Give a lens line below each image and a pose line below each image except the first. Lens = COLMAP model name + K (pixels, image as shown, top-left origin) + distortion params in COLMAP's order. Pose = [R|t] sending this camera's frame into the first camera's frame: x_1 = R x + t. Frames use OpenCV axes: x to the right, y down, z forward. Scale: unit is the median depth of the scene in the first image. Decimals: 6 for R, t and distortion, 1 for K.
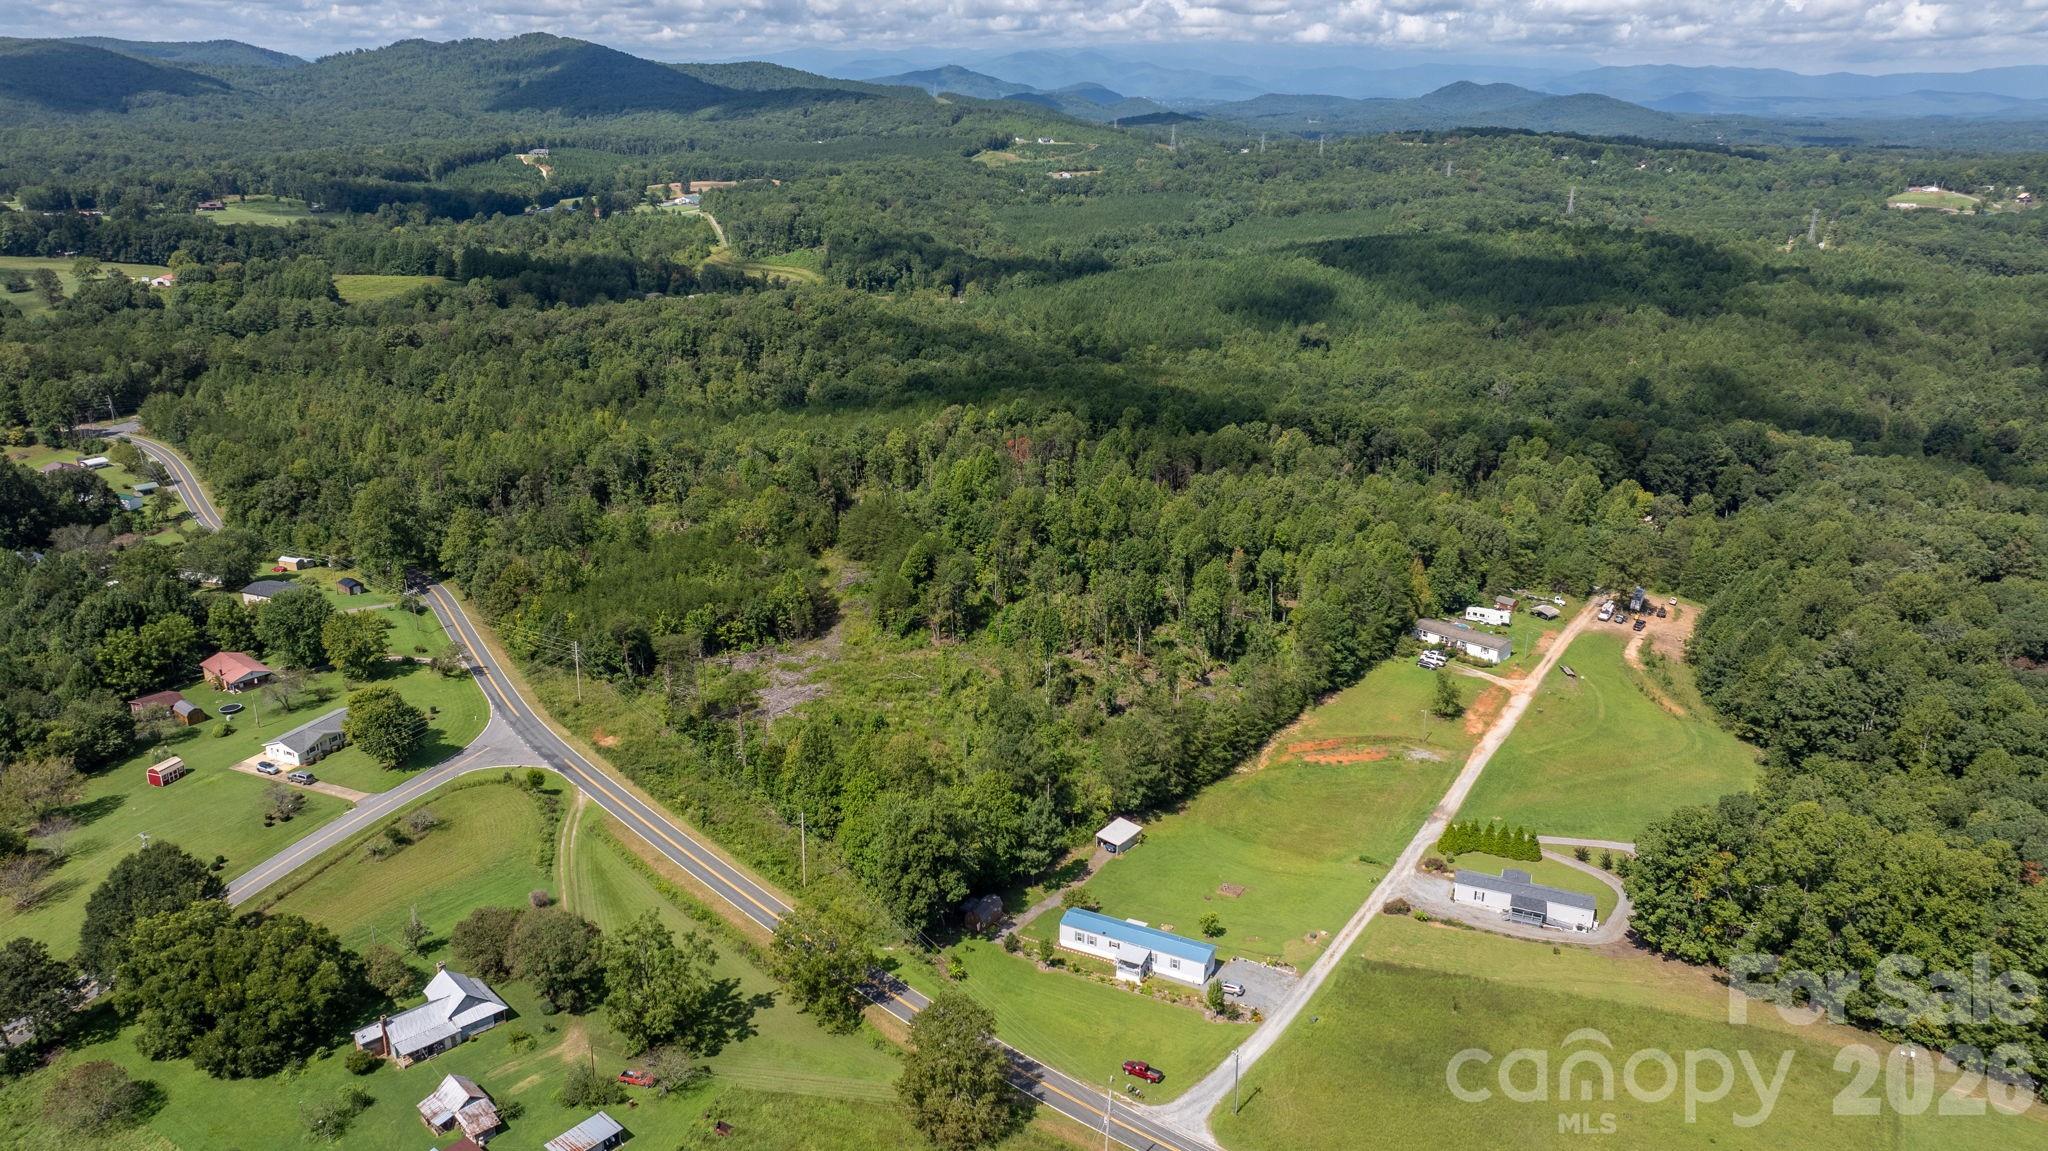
lens RADIAL K [[1450.3, 0, 1022.8], [0, 1450.3, 576.6], [0, 0, 1]] dist [-0.038795, 0.041351]
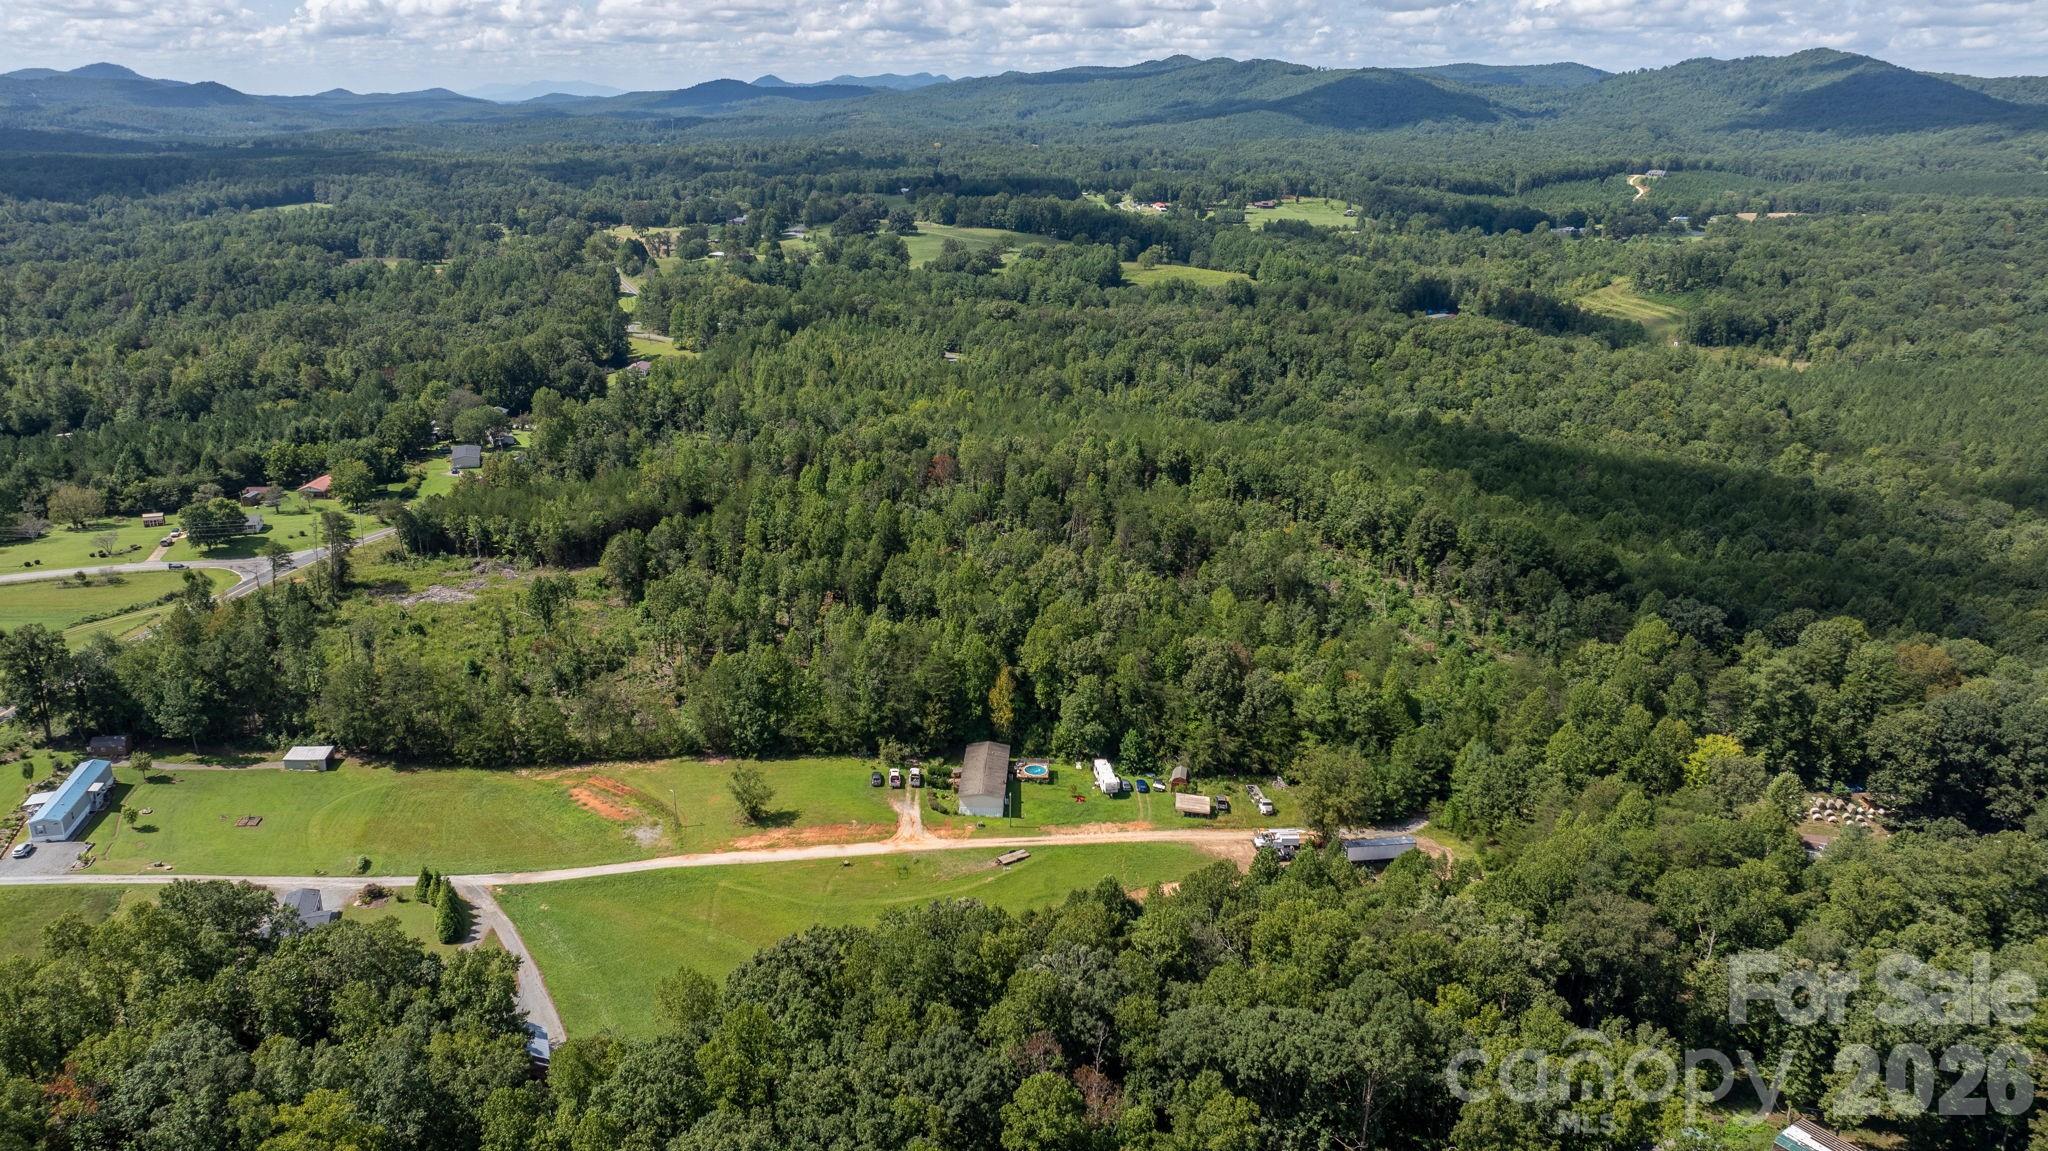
lens RADIAL K [[1450.3, 0, 1014.2], [0, 1450.3, 571.8], [0, 0, 1]] dist [-0.038795, 0.041351]
pose [[0.633056, 0.236721, -0.737023, 0.147548], [-0.248776, 0.963804, 0.095877, -0.024493], [0.733042, 0.122659, 0.669032, 0.080003]]
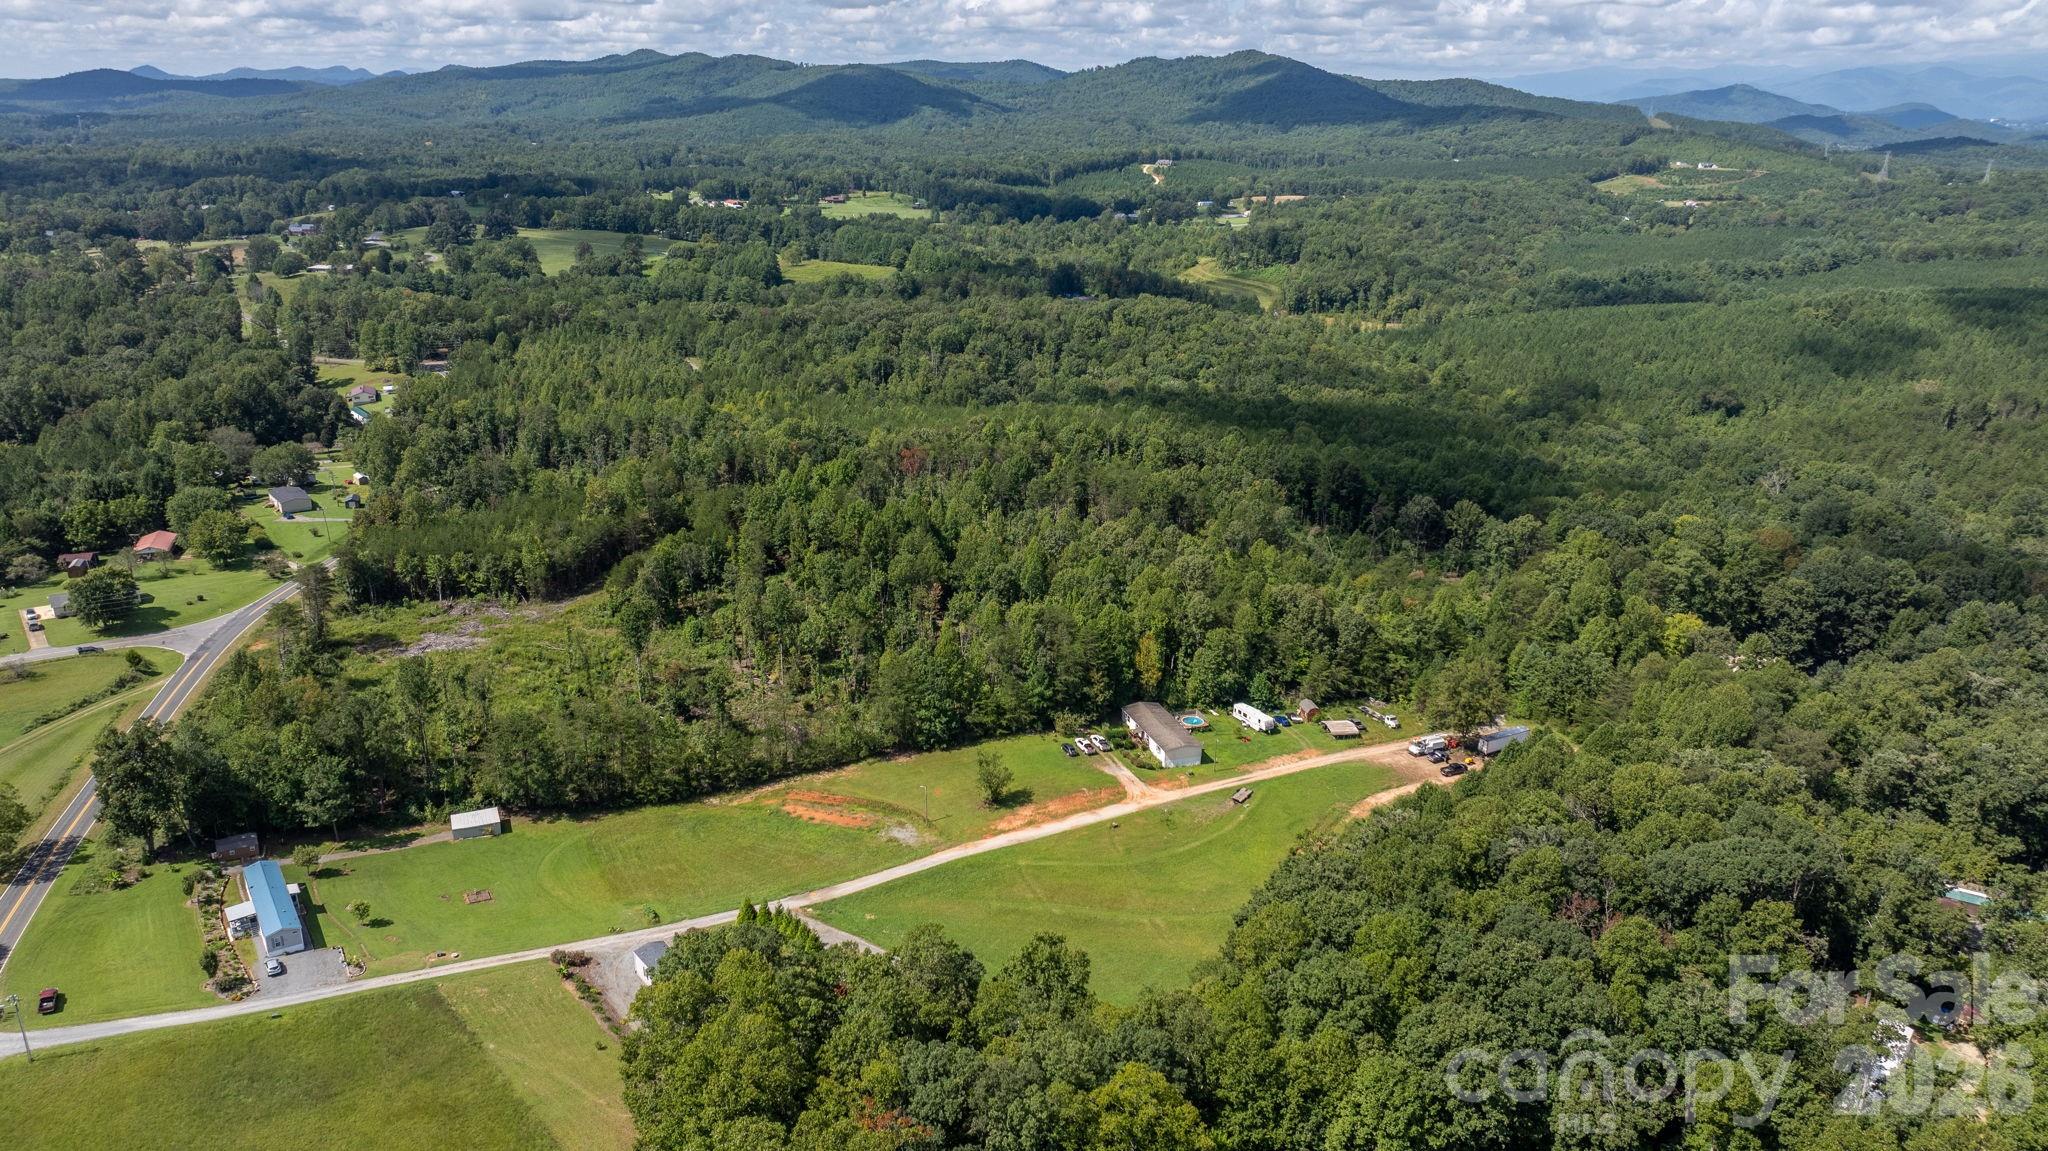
lens RADIAL K [[1450.3, 0, 1018.8], [0, 1450.3, 581.8], [0, 0, 1]] dist [-0.038795, 0.041351]
pose [[0.869567, 0.157064, -0.468172, 0.104234], [-0.160985, 0.986440, 0.031926, -0.009765], [0.466838, 0.047607, 0.883061, 0.035776]]
